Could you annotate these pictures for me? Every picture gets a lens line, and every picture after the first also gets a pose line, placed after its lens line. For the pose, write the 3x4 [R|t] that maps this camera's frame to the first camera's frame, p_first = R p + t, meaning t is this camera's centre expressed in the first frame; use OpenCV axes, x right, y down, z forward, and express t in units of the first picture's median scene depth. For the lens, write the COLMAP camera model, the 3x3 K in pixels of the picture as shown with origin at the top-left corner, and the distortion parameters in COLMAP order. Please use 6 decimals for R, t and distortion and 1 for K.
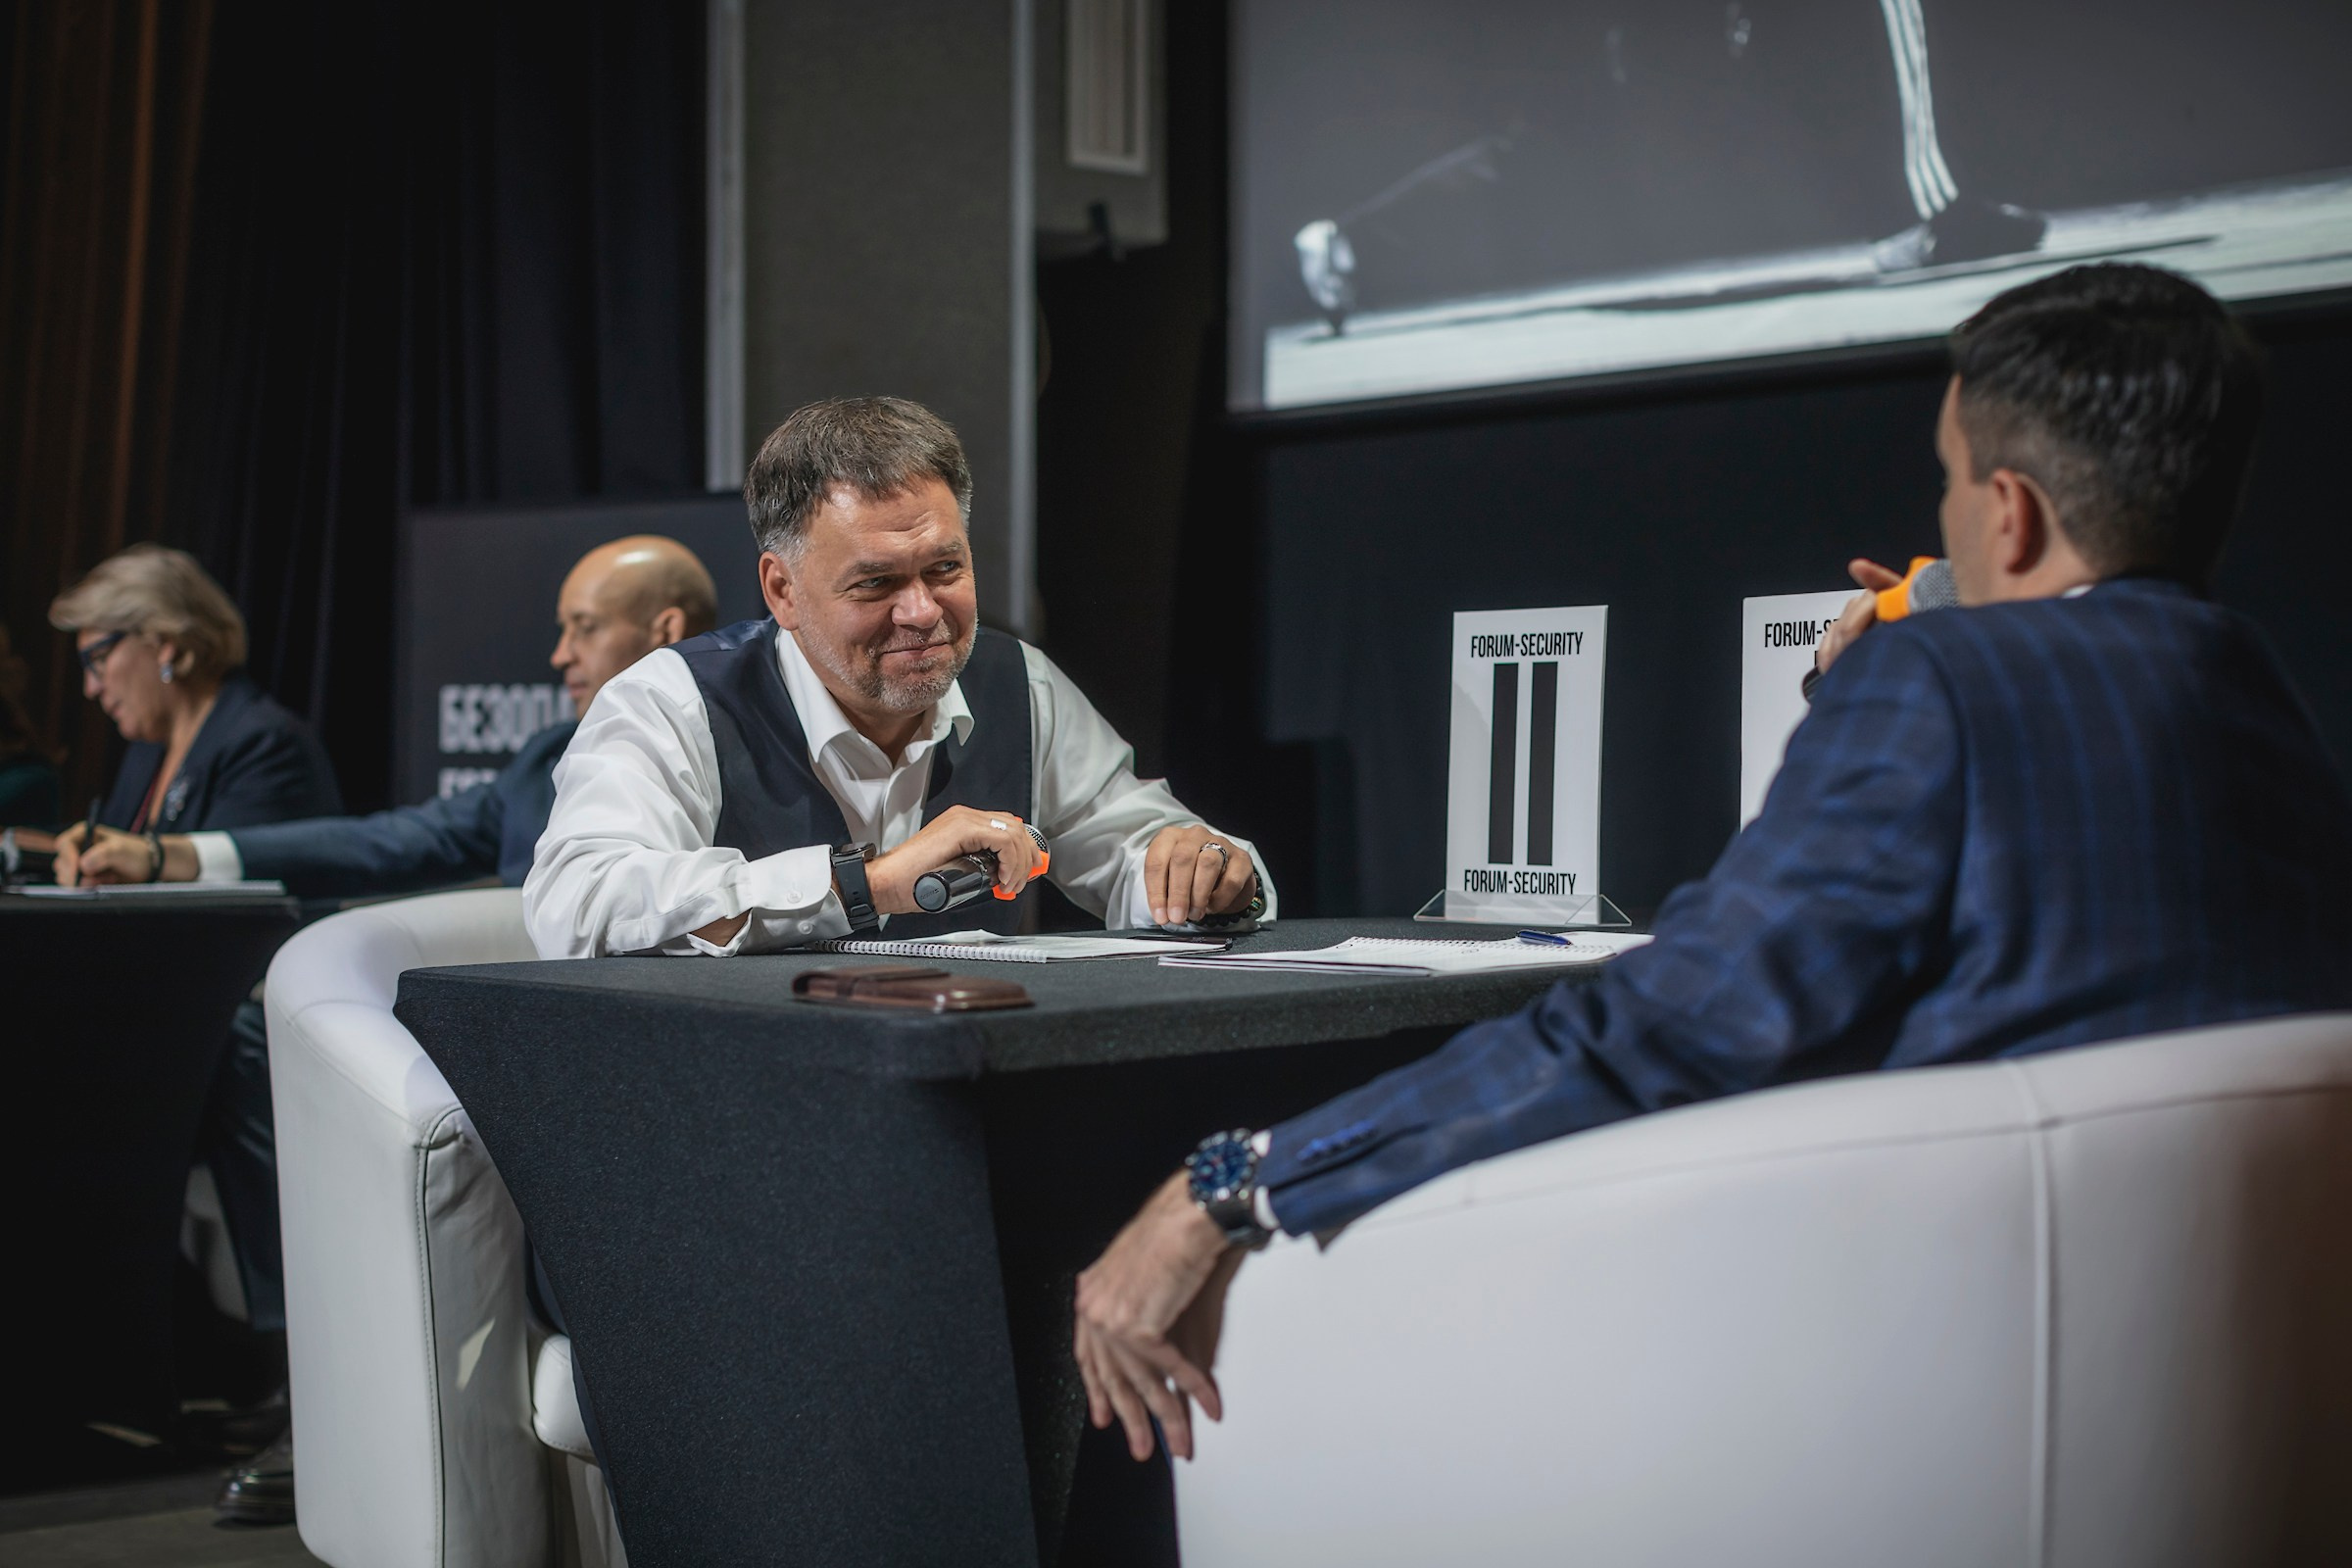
lens RADIAL K [[3770.3, 0, 1061.4], [0, 3770.3, 741.3], [0, 0, 1]] dist [-0.157408, 0.143039]
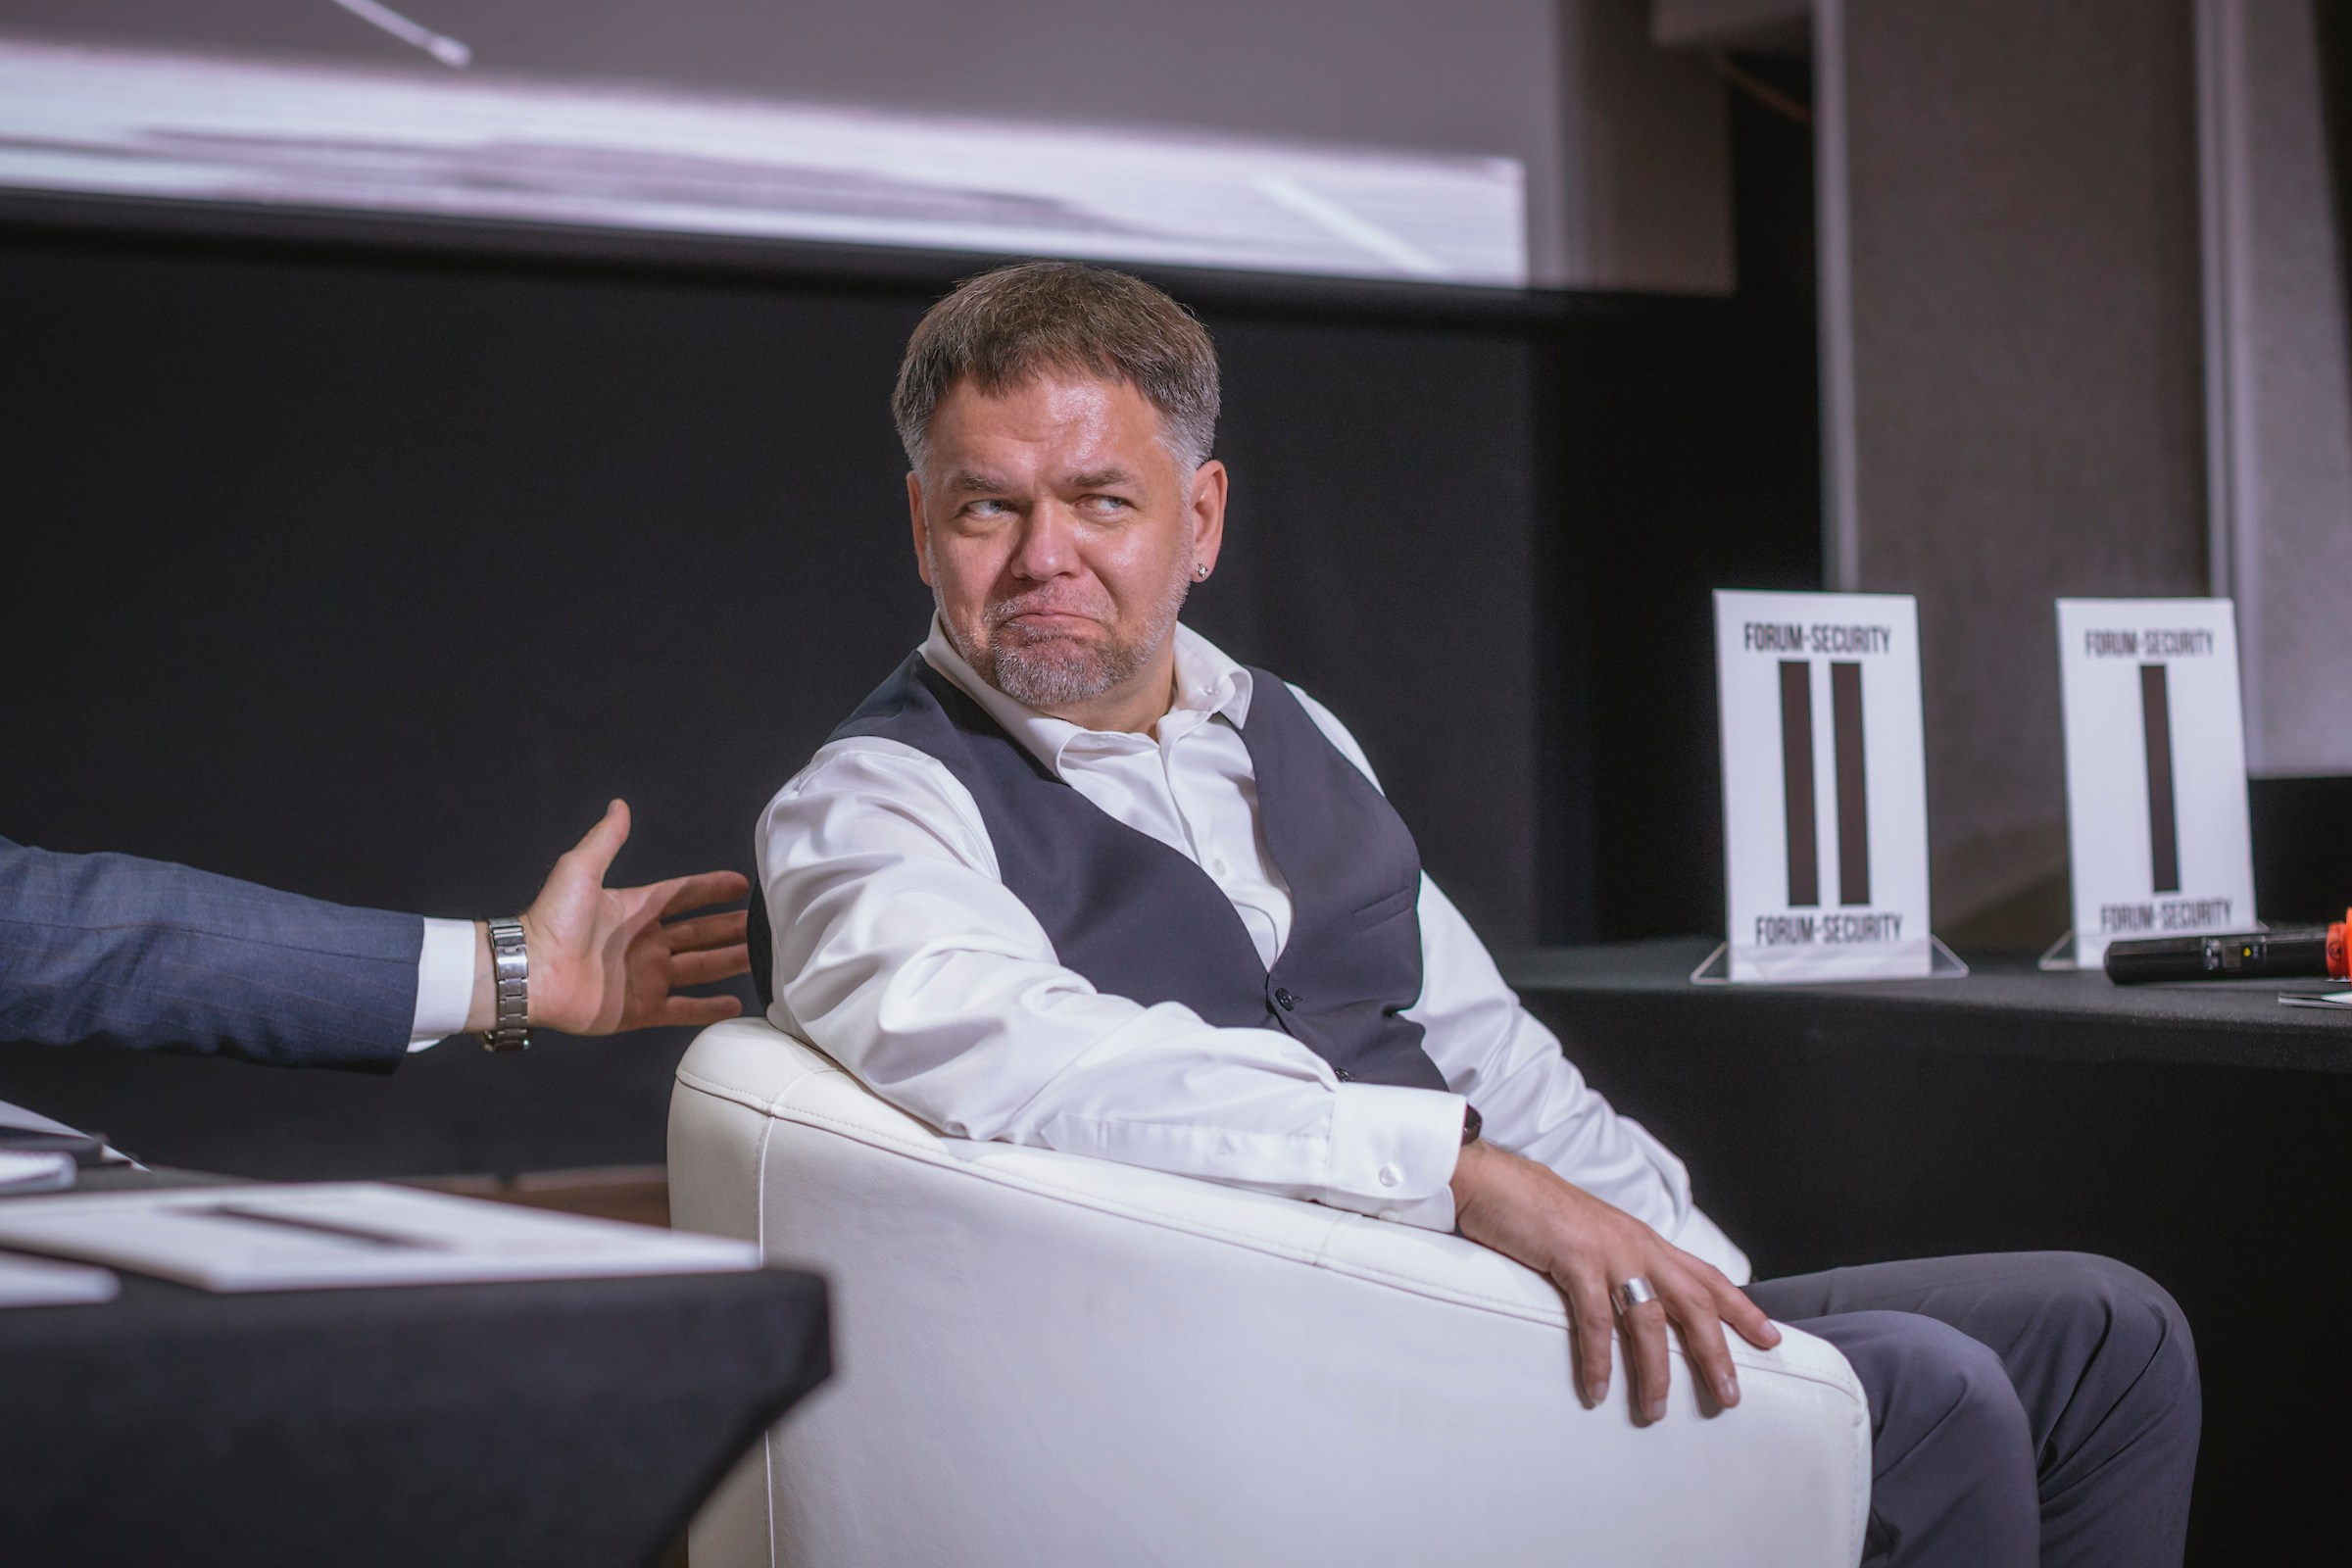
lens RADIAL K [[4392.0, 0, 1030.1], [0, 4392.0, 704.2], [0, 0, 1]] dist [-0.254693, 0.119564]
pose [[0.074337, 0.023239, 0.996962, -0.829064], [0.002313, 0.999722, -0.023475, 0.010429], [-0.997230, 0.004051, 0.074263, 1.096949]]
